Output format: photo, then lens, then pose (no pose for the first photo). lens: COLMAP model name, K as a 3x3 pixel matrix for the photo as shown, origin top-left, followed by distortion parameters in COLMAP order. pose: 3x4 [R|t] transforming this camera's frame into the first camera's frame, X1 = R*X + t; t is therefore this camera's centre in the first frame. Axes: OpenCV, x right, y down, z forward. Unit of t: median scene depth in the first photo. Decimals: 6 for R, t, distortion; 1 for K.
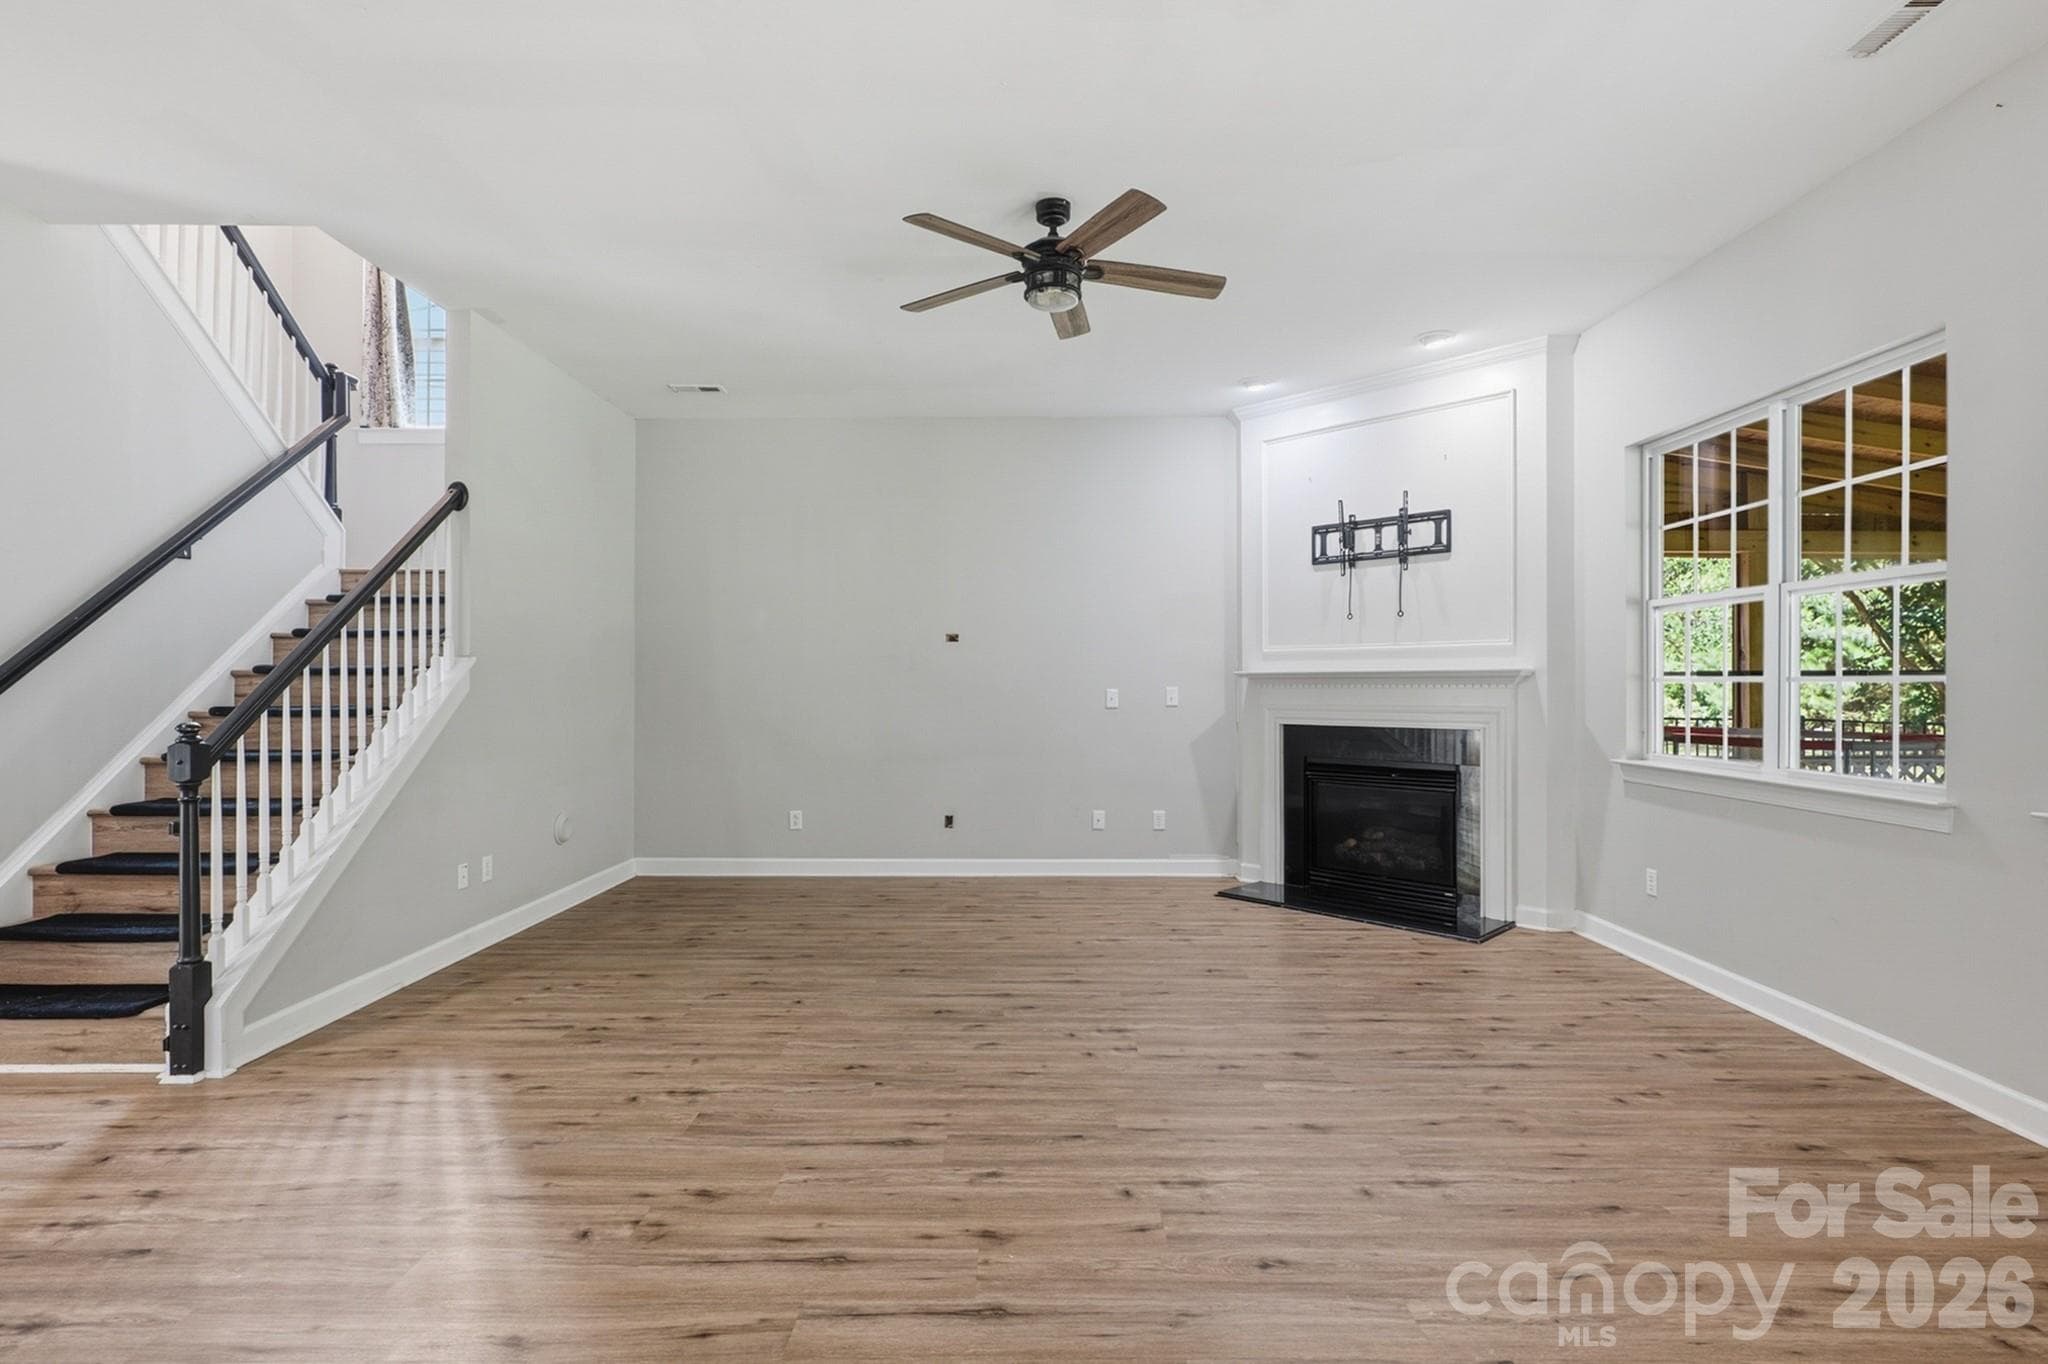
lens RADIAL K [[974.2, 0, 1025.8], [0, 974.2, 694.2], [0, 0, 1]] dist [-0.015914, 0.006714]
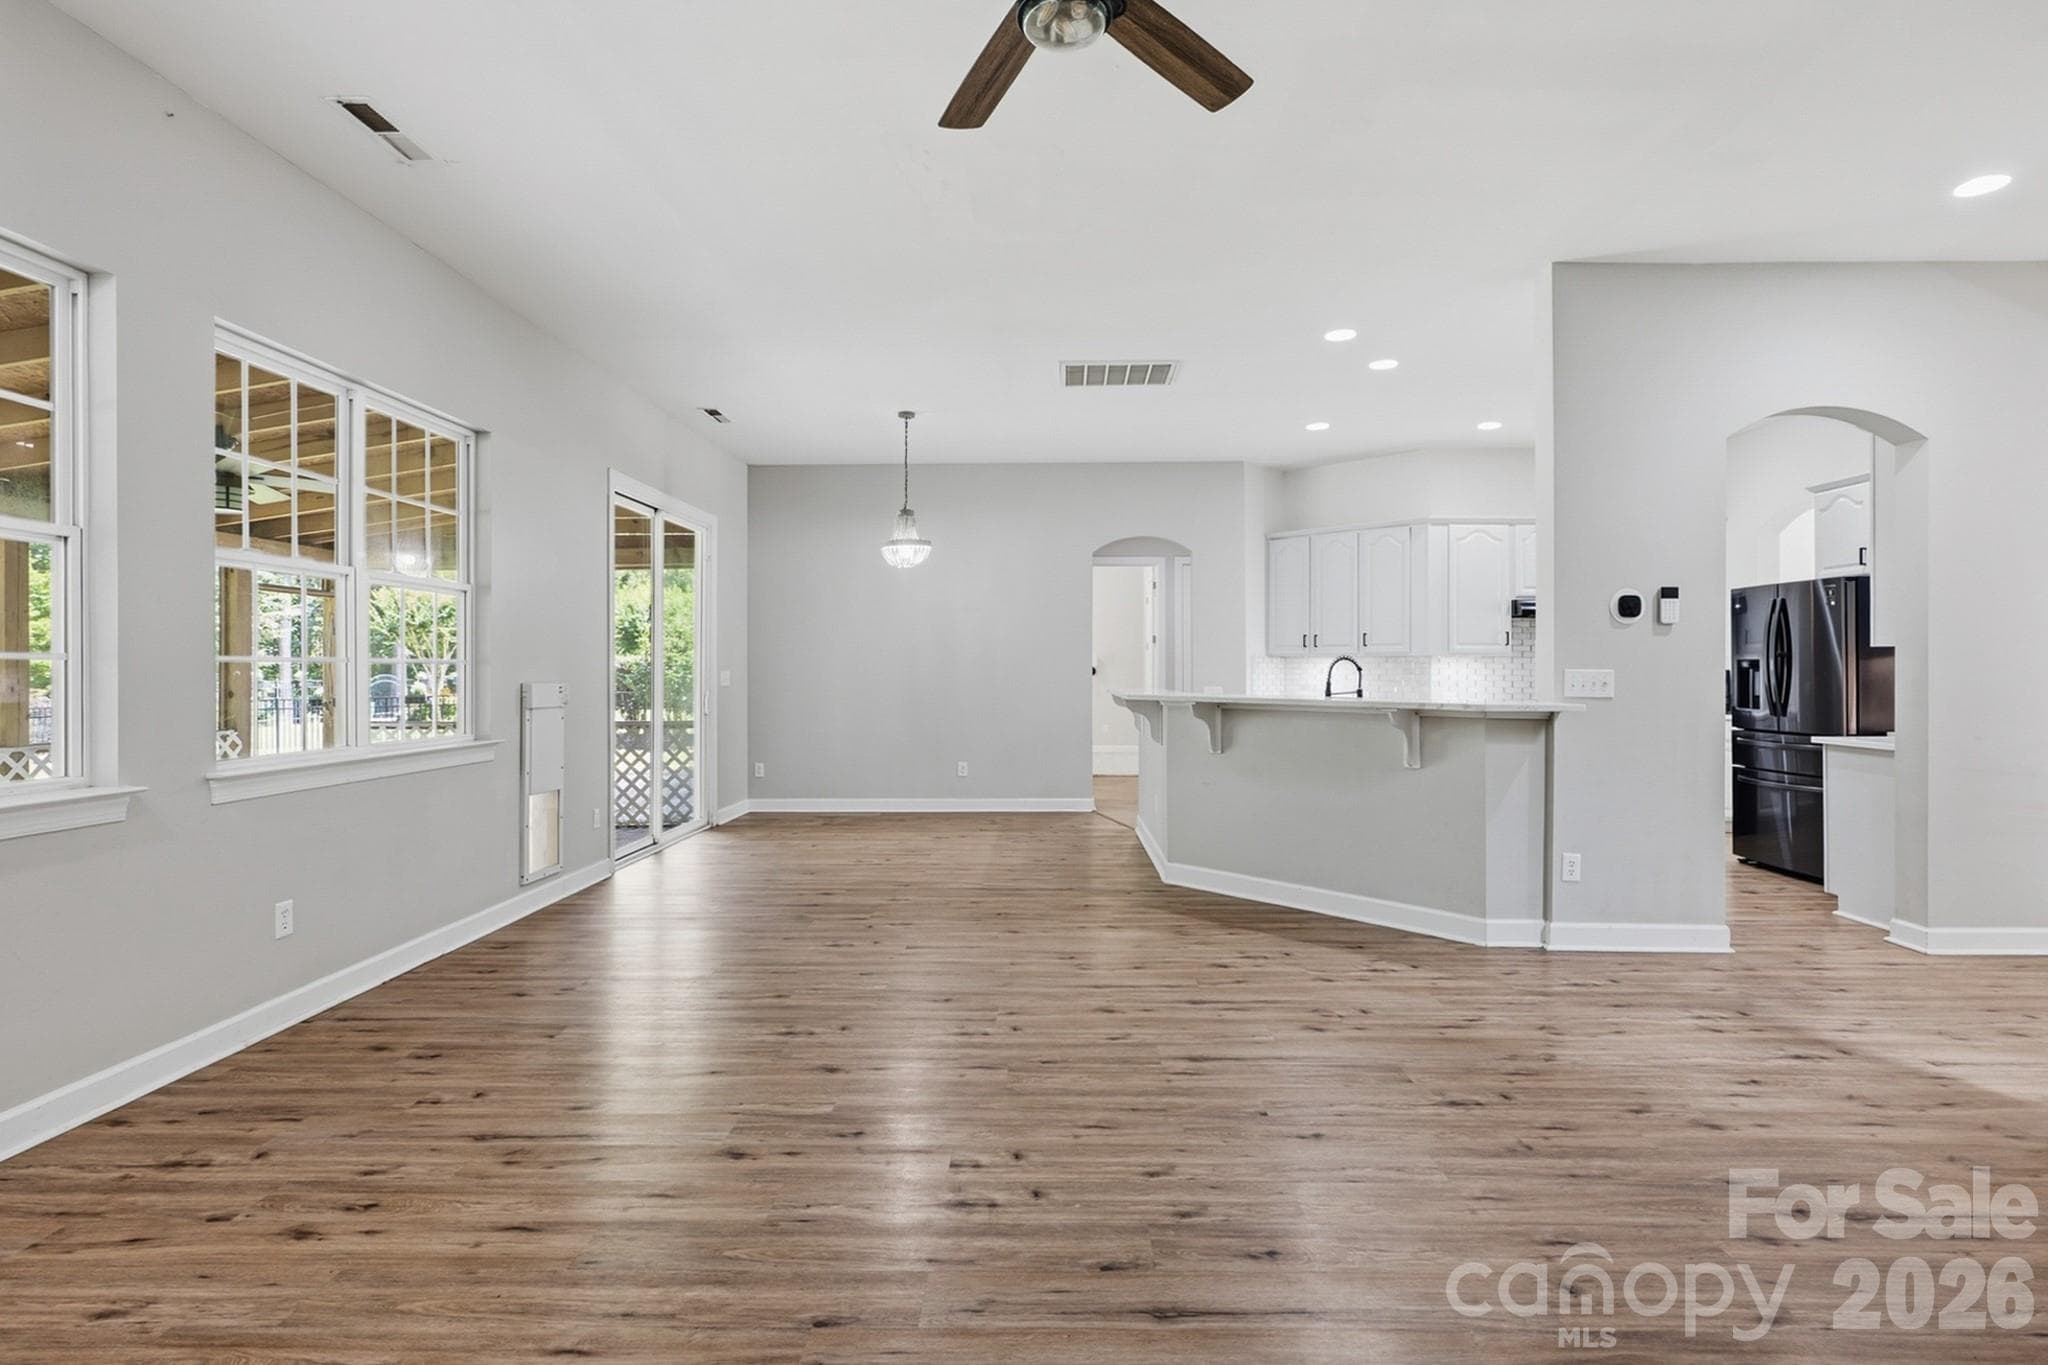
lens RADIAL K [[1000.7, 0, 1019.4], [0, 1000.7, 671.5], [0, 0, 1]] dist [-0.019609, 0.010933]
pose [[-0.999598, 0.001065, 0.028337, 0.038544], [0.001327, 0.999957, 0.009227, -0.009394], [-0.028326, 0.009261, -0.999556, 1.639042]]
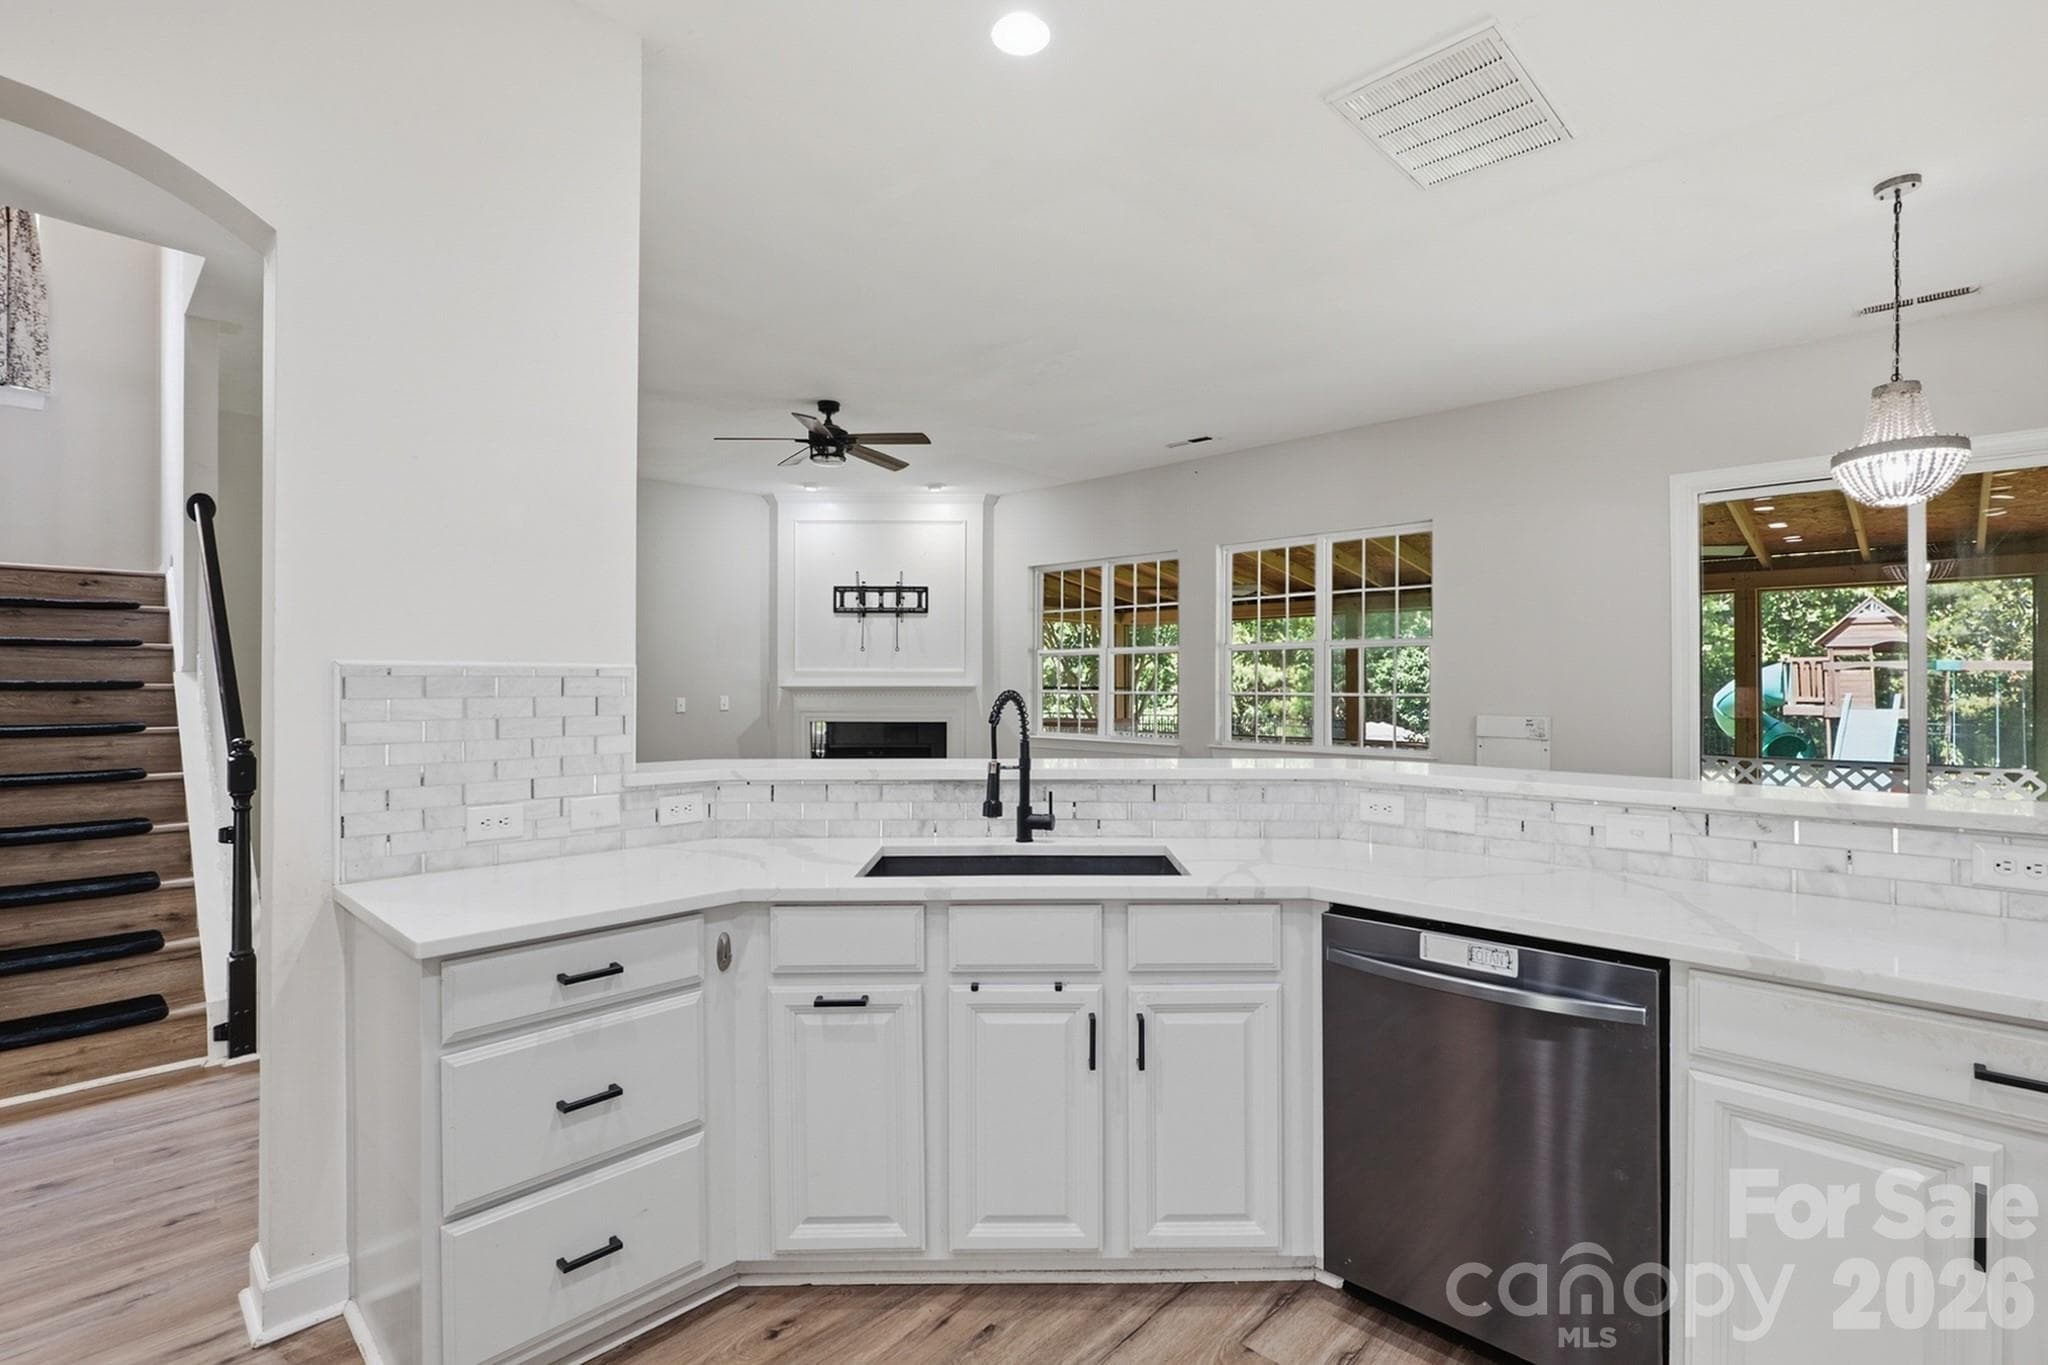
lens RADIAL K [[957.9, 0, 1022.0], [0, 957.9, 687.1], [0, 0, 1]] dist [0.000064, 0.000342]
pose [[0.708029, 0.002483, 0.706179, -0.889103], [0.004217, 0.999961, -0.007743, -0.015575], [-0.706171, 0.008460, 0.707991, -0.364249]]
